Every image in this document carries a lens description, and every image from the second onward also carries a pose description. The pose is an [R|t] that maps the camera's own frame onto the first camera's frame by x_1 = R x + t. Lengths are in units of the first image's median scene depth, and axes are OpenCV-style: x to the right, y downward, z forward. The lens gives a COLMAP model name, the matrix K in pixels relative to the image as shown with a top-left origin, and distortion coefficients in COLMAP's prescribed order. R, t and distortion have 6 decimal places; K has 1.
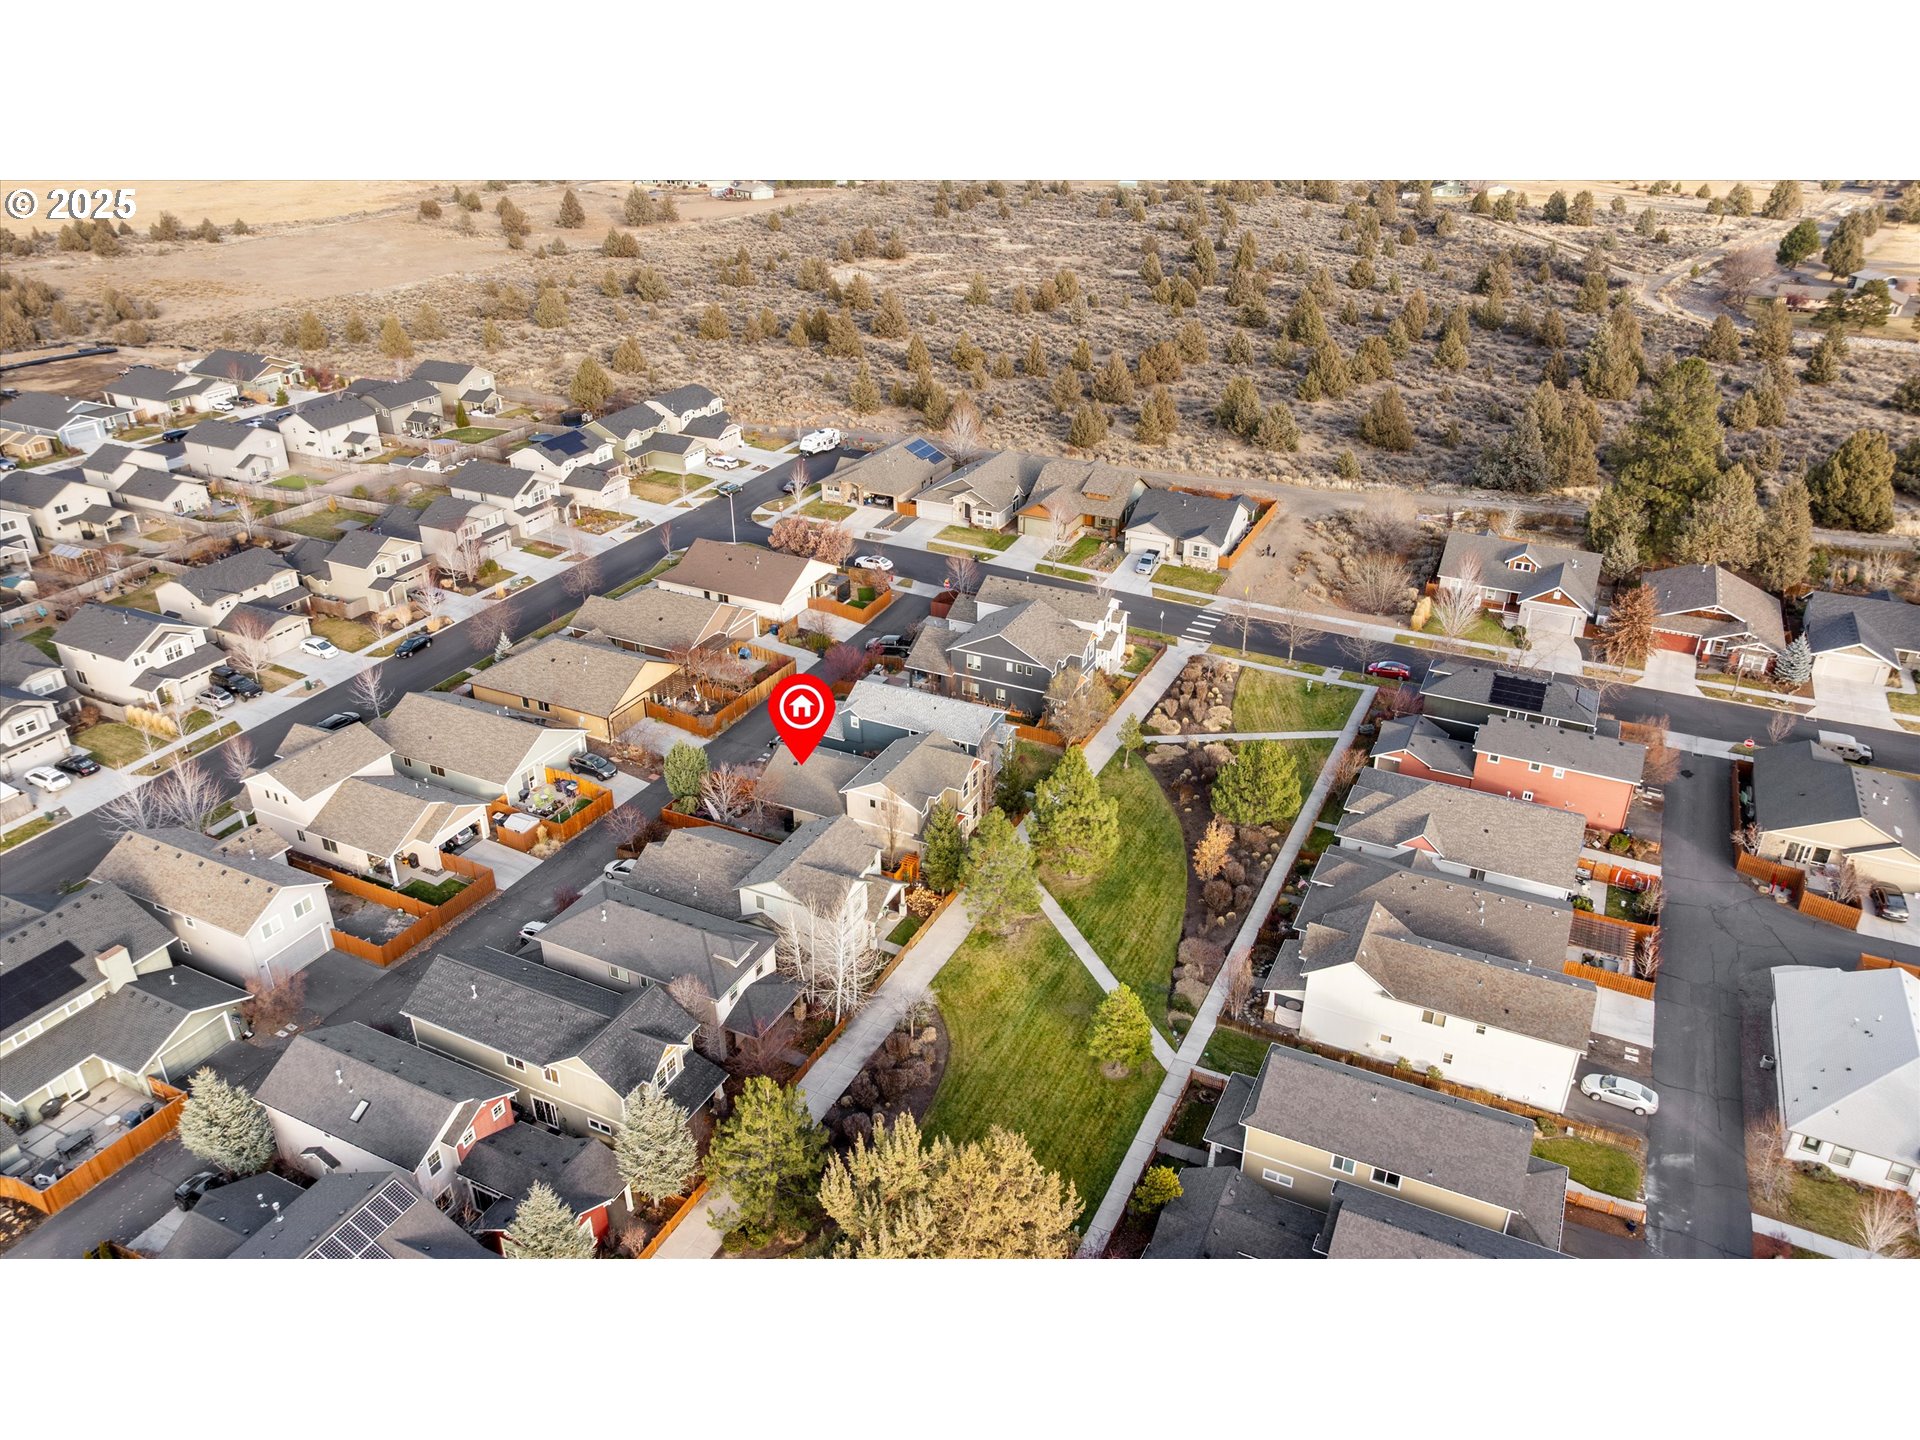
lens RADIAL K [[1357.3, 0, 960.0], [0, 1357.3, 720.0], [0, 0, 1]] dist [-0.003542, 0.000472]
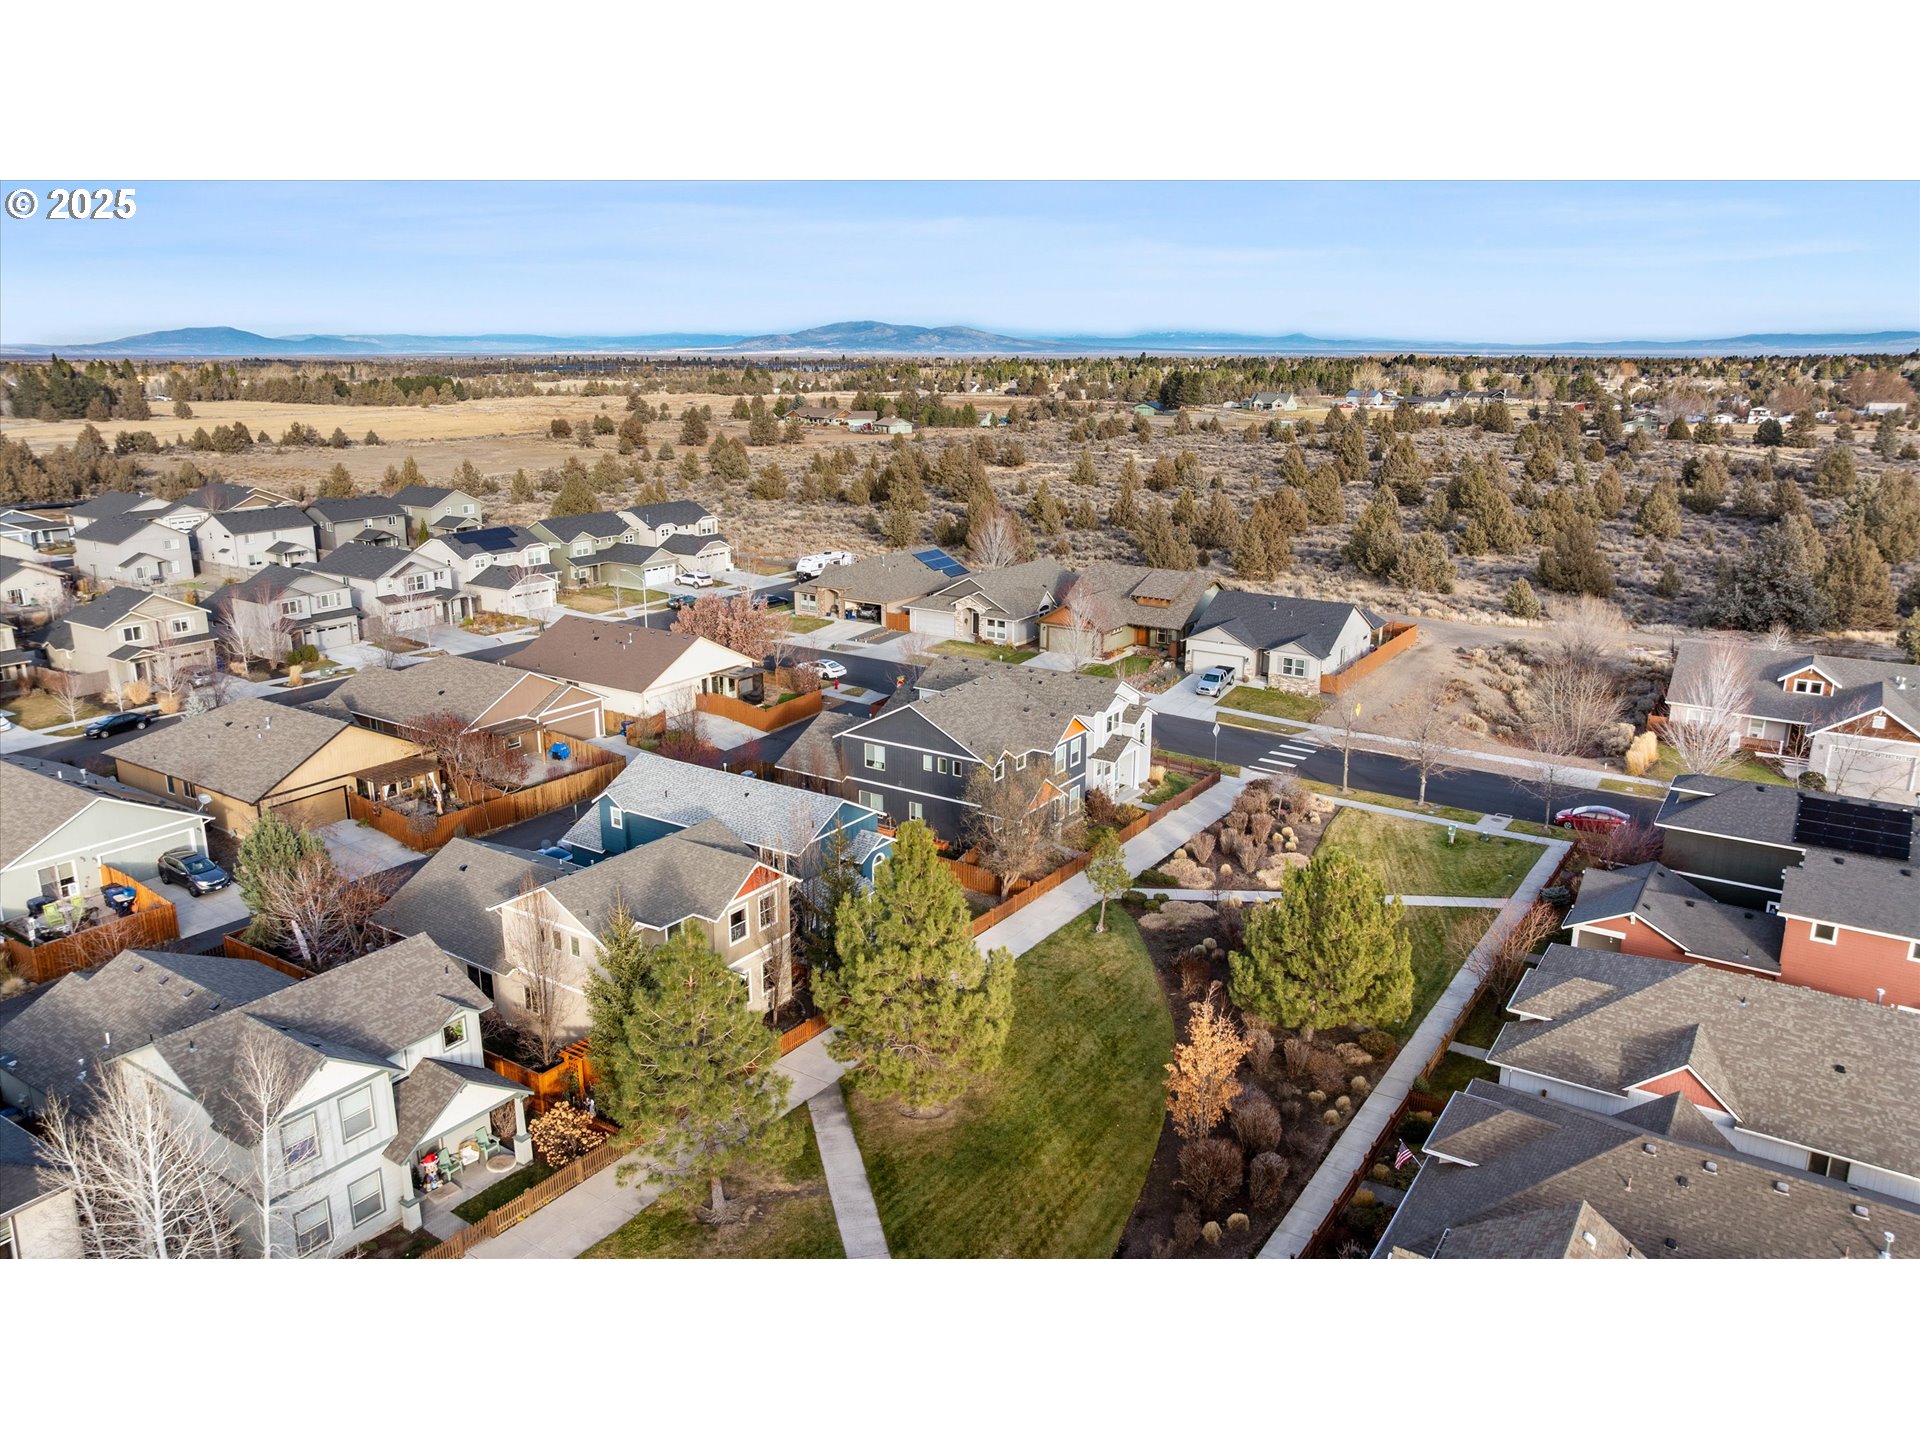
lens RADIAL K [[1360.8, 0, 960.0], [0, 1360.8, 720.0], [0, 0, 1]] dist [-0.017598, 0.001558]
pose [[0.991141, 0.036166, -0.127792, 0.108321], [-0.062021, 0.976887, -0.204562, 0.054638], [0.117440, 0.210676, 0.970476, 0.356749]]
